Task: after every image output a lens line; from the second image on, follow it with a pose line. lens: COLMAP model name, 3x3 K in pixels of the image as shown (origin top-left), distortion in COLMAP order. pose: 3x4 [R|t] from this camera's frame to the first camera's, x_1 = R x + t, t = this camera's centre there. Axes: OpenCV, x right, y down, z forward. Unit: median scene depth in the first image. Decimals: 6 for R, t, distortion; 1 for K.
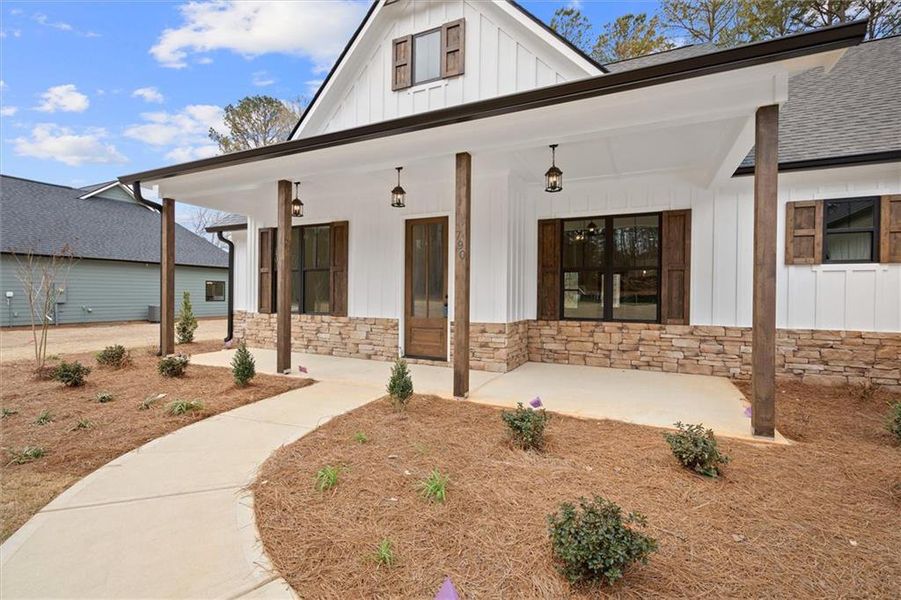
lens RADIAL K [[402.6, 0, 452.4], [0, 402.6, 294.6], [0, 0, 1]] dist [-0.002880, -0.000172]
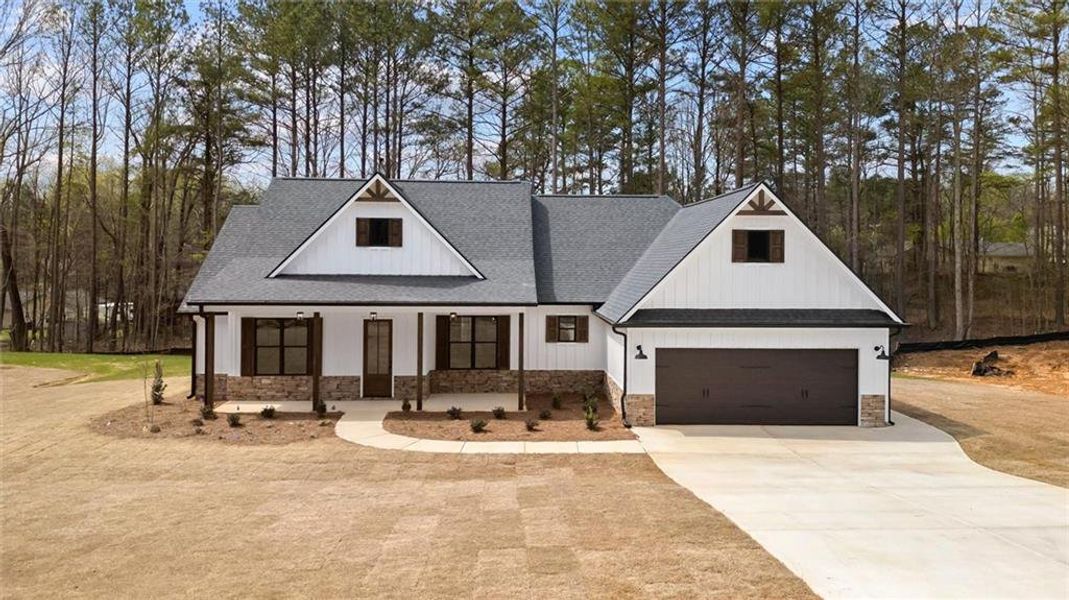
lens RADIAL K [[777.6, 0, 568.2], [0, 777.6, 270.4], [0, 0, 1]] dist [0.003210, 0.000015]
pose [[0.864205, -0.008212, 0.503072, -1.147270], [0.001236, 0.999898, 0.014199, -0.483383], [-0.503138, -0.011649, 0.864128, -2.571791]]
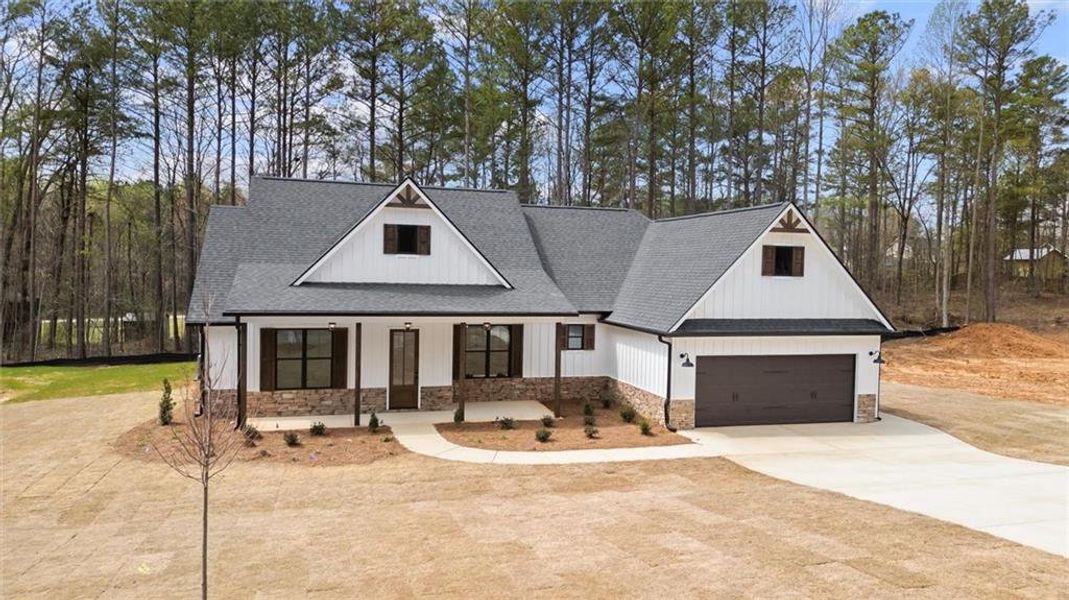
lens RADIAL K [[755.7, 0, 534.5], [0, 755.7, 300.0], [0, 0, 1]] dist [-0.004971, -0.001902]
pose [[0.728871, -0.025465, 0.684177, -2.018356], [-0.013826, 0.998557, 0.051895, -0.524258], [-0.684511, -0.047284, 0.727467, -1.868767]]
